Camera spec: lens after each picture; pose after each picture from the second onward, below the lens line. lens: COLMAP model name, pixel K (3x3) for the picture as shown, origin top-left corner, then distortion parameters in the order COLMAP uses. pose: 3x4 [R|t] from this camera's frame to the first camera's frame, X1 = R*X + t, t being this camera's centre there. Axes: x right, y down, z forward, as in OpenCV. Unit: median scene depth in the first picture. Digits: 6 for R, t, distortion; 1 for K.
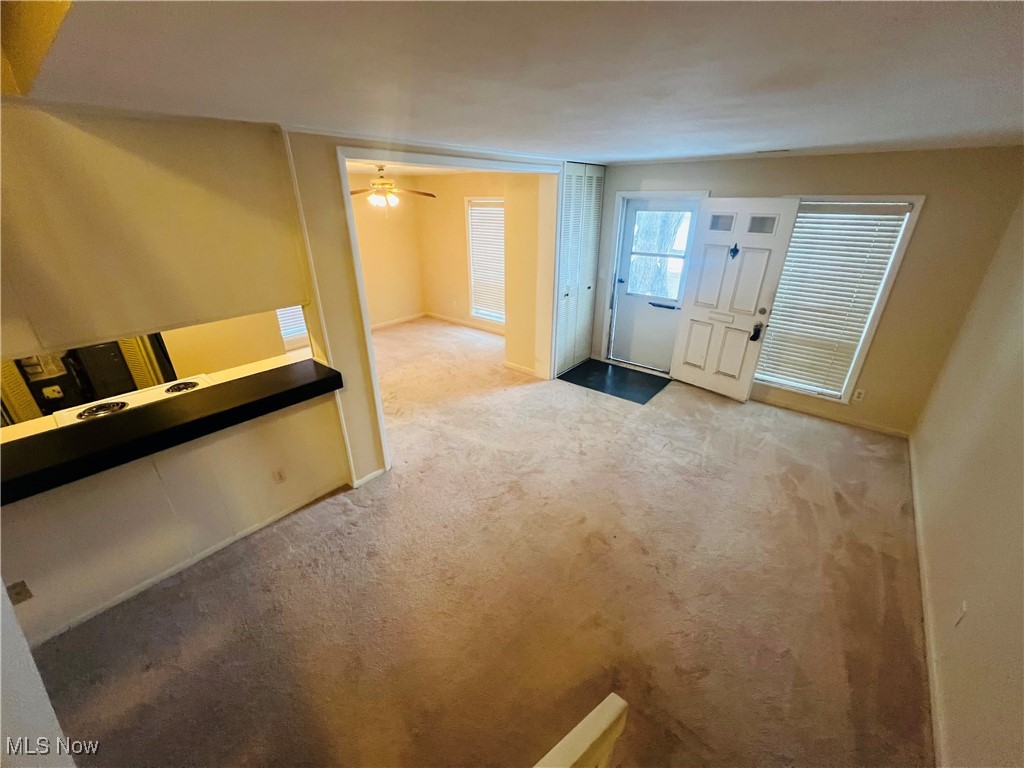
lens RADIAL K [[410.0, 0, 512.0], [0, 410.0, 384.0], [0, 0, 1]] dist [-0.000556, -0.000142]
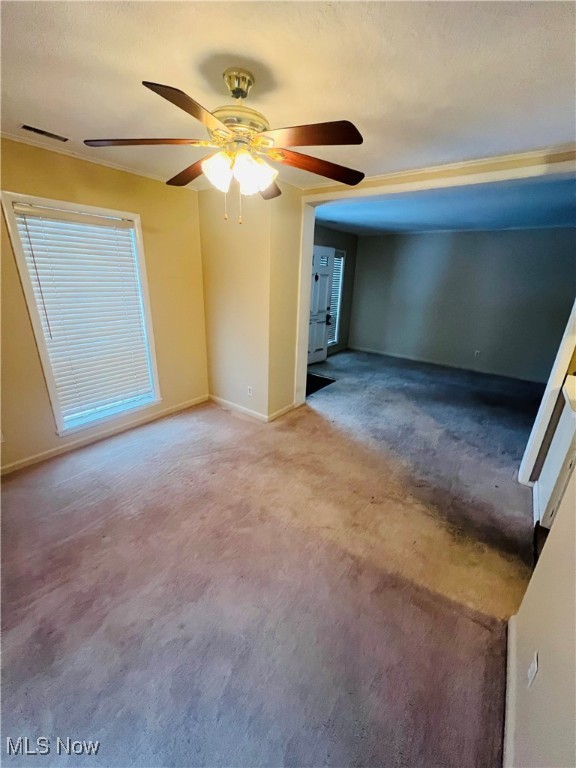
lens RADIAL K [[307.5, 0, 288.0], [0, 307.5, 384.0], [0, 0, 1]] dist [-0.000556, -0.000142]
pose [[-0.044359, -0.336361, 0.940688, -0.784960], [0.389720, 0.861185, 0.326311, -0.401713], [-0.919865, 0.381079, 0.092886, 1.149963]]
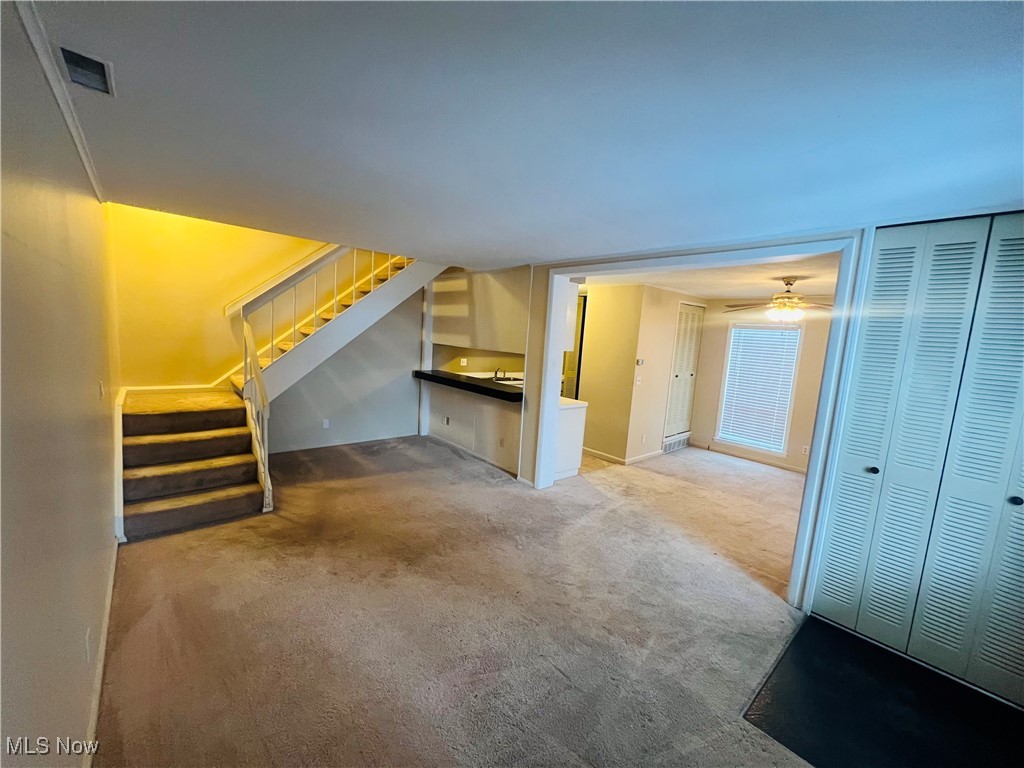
lens RADIAL K [[410.0, 0, 512.0], [0, 410.0, 384.0], [0, 0, 1]] dist [-0.000556, -0.000142]
pose [[-0.149711, 0.113705, -0.982170, 0.781586], [-0.465762, 0.868133, 0.171498, -0.220133], [0.872154, 0.483132, -0.077010, 0.710024]]
